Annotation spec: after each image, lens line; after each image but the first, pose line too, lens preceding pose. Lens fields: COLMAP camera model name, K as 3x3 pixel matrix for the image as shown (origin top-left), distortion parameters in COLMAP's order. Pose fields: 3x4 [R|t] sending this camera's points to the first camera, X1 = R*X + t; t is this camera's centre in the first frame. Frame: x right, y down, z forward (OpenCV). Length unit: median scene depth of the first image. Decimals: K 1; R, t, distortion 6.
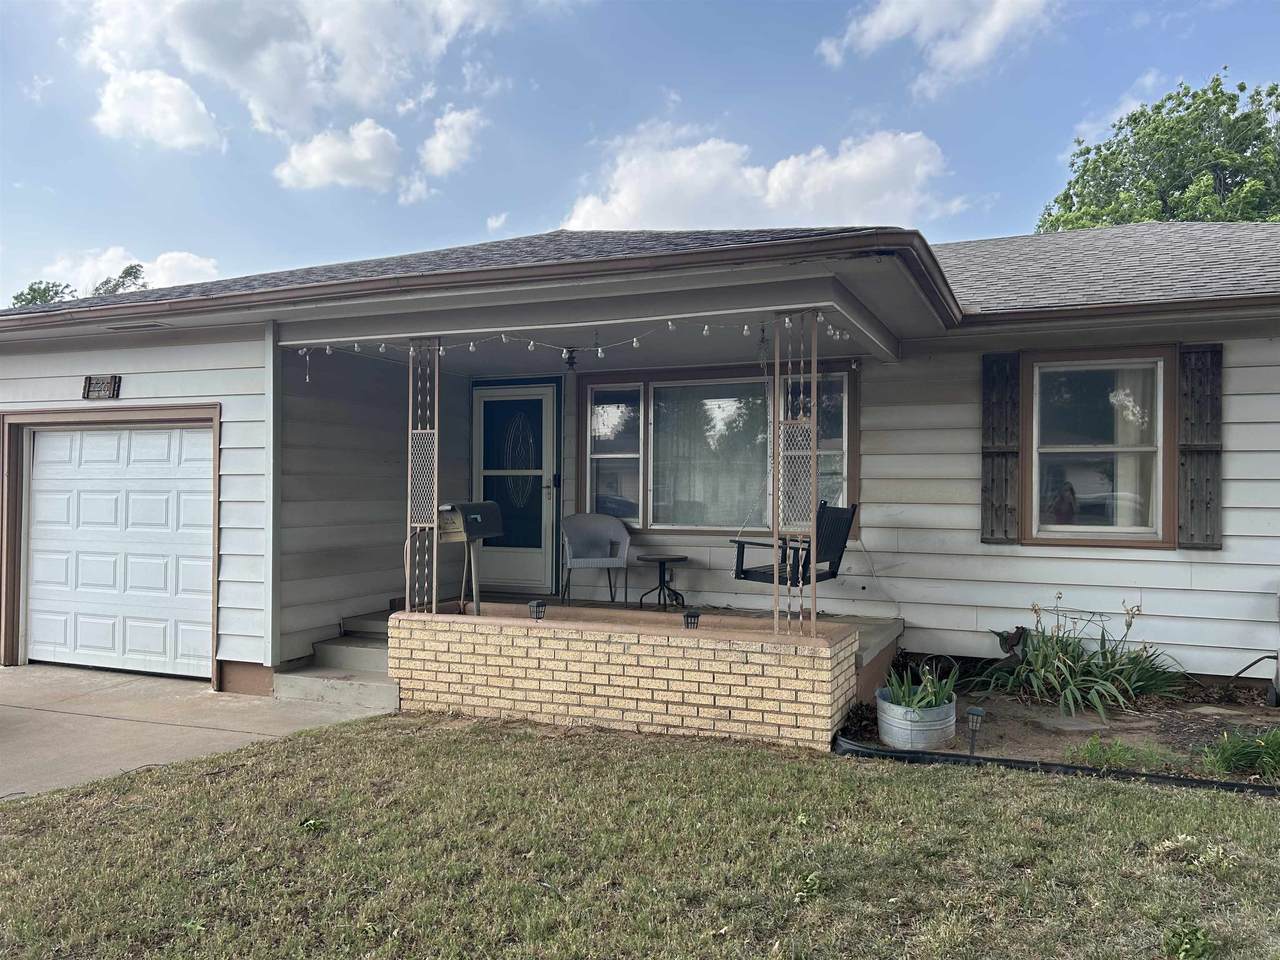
lens RADIAL K [[946.9, 0, 644.7], [0, 946.9, 485.5], [0, 0, 1]] dist [0.054112, -0.056615]
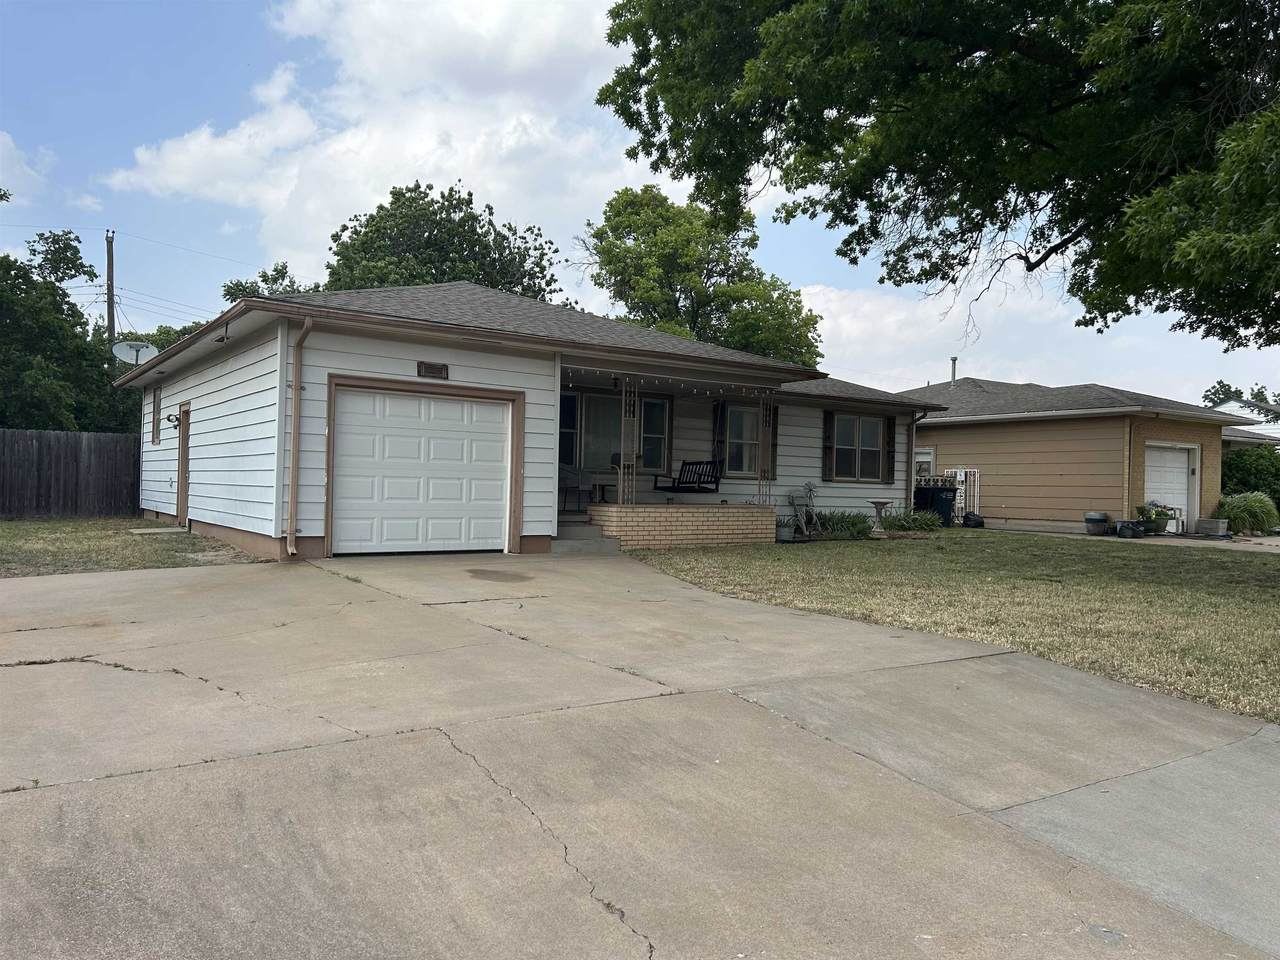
lens RADIAL K [[946.9, 0, 636.5], [0, 946.9, 475.1], [0, 0, 1]] dist [0.054112, -0.056615]
pose [[0.537823, 0.017882, 0.842868, -1.859037], [-0.029914, 0.999550, -0.002118, 0.067792], [-0.842527, -0.024075, 0.538116, -0.132133]]
